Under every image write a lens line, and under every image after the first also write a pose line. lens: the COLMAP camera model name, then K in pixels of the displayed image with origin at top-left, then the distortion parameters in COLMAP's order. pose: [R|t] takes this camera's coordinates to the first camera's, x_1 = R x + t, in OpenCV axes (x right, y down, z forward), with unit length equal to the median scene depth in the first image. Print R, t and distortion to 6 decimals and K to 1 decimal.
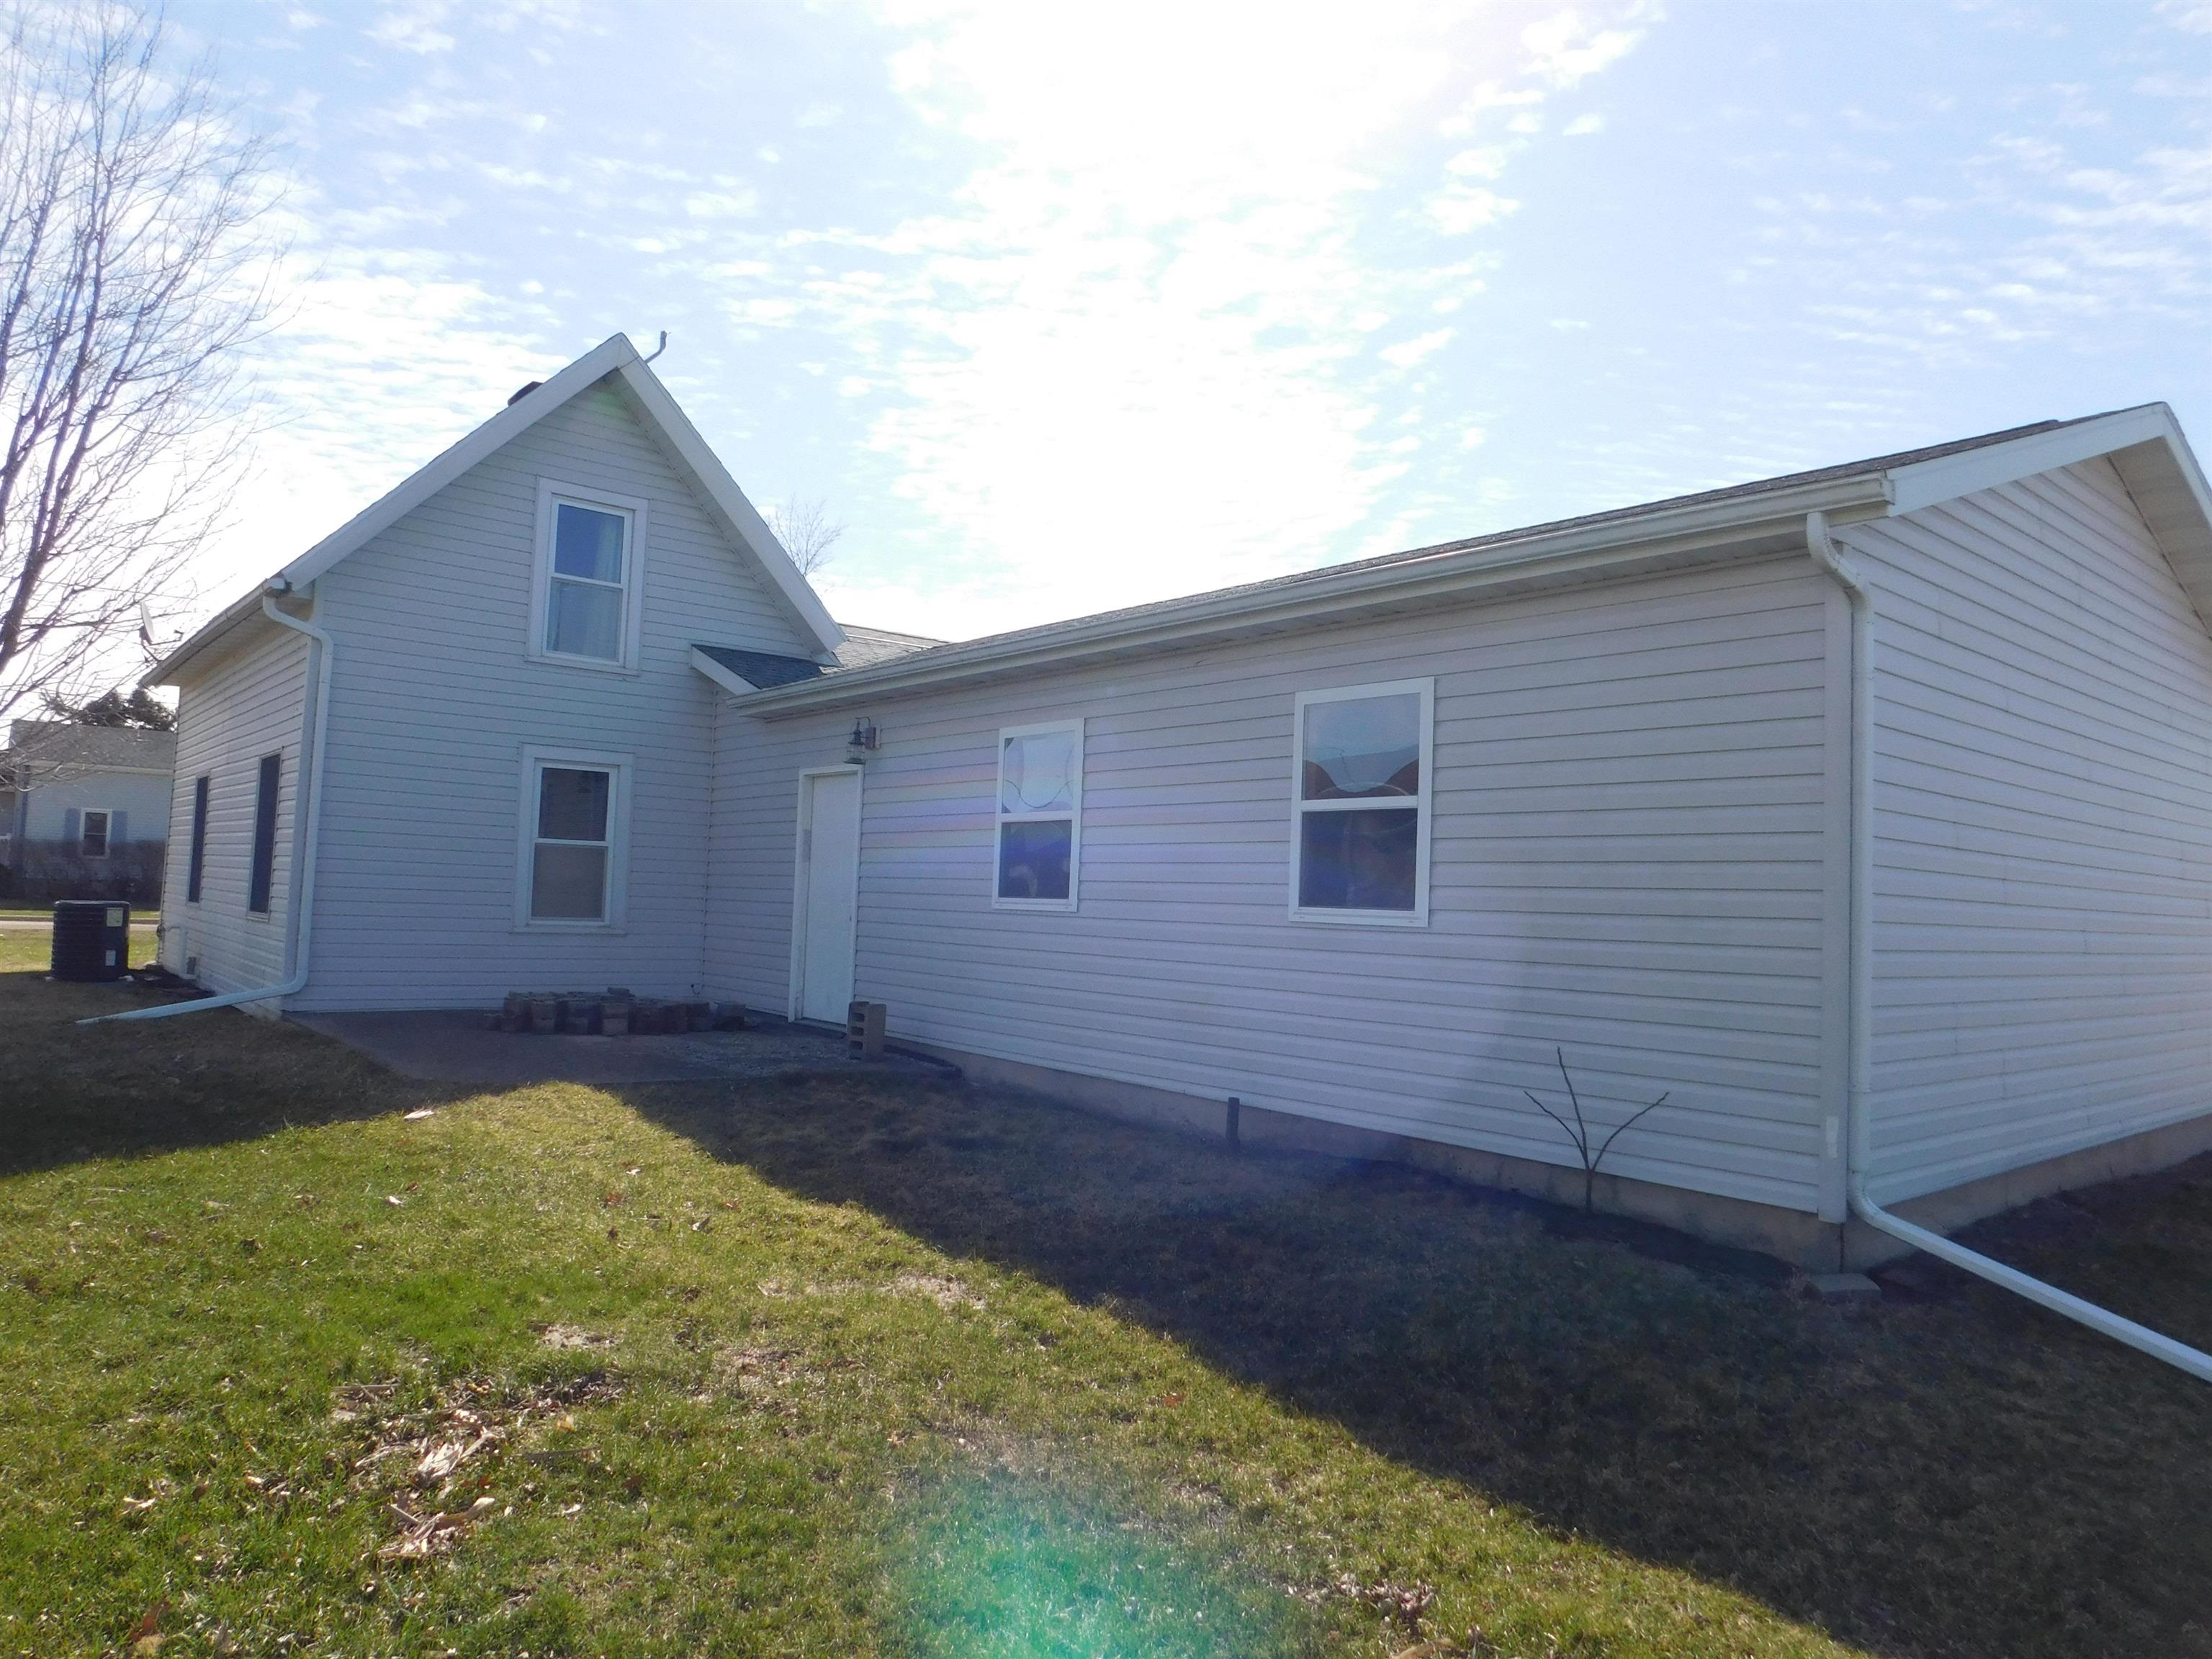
lens RADIAL K [[1437.5, 0, 1107.7], [0, 1437.5, 825.9], [0, 0, 1]] dist [-0.038602, 0.001932]
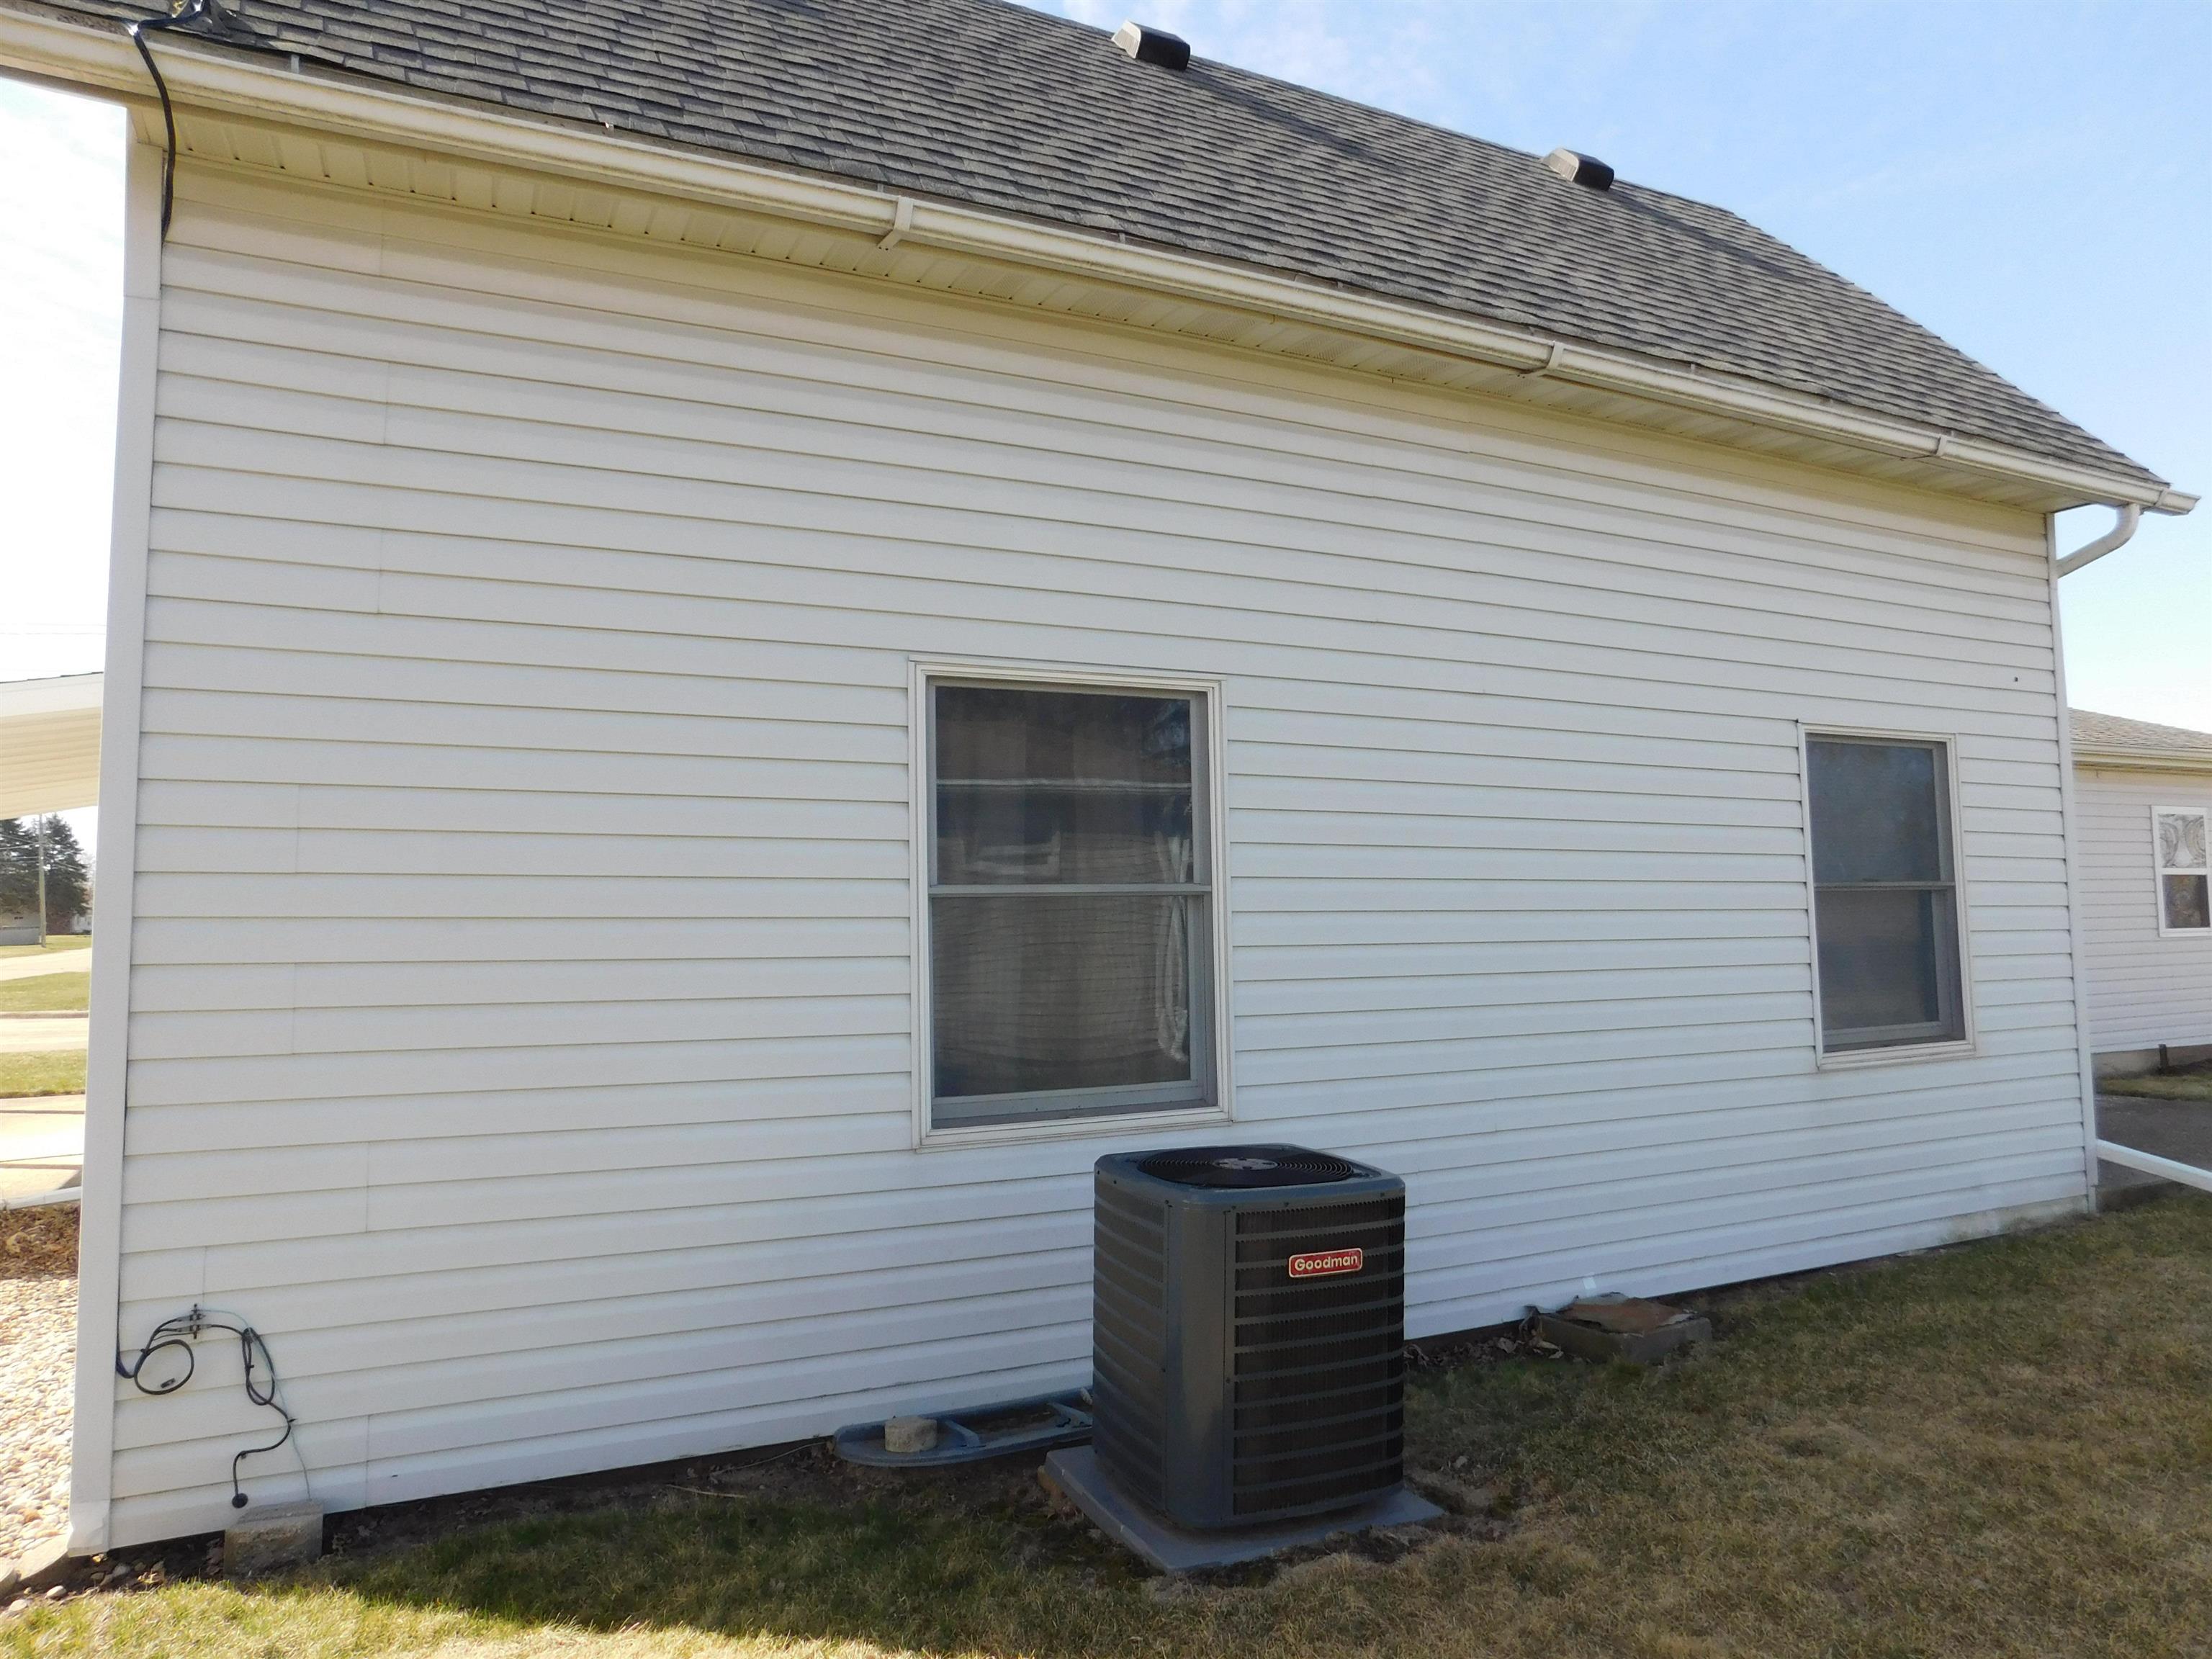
lens RADIAL K [[1437.5, 0, 1105.8], [0, 1437.5, 829.8], [0, 0, 1]] dist [-0.038602, 0.001932]
pose [[0.249424, 0.043666, 0.967409, -1.827705], [-0.031206, 0.998826, -0.037038, 0.038113], [-0.967891, -0.020951, 0.250494, 1.798163]]
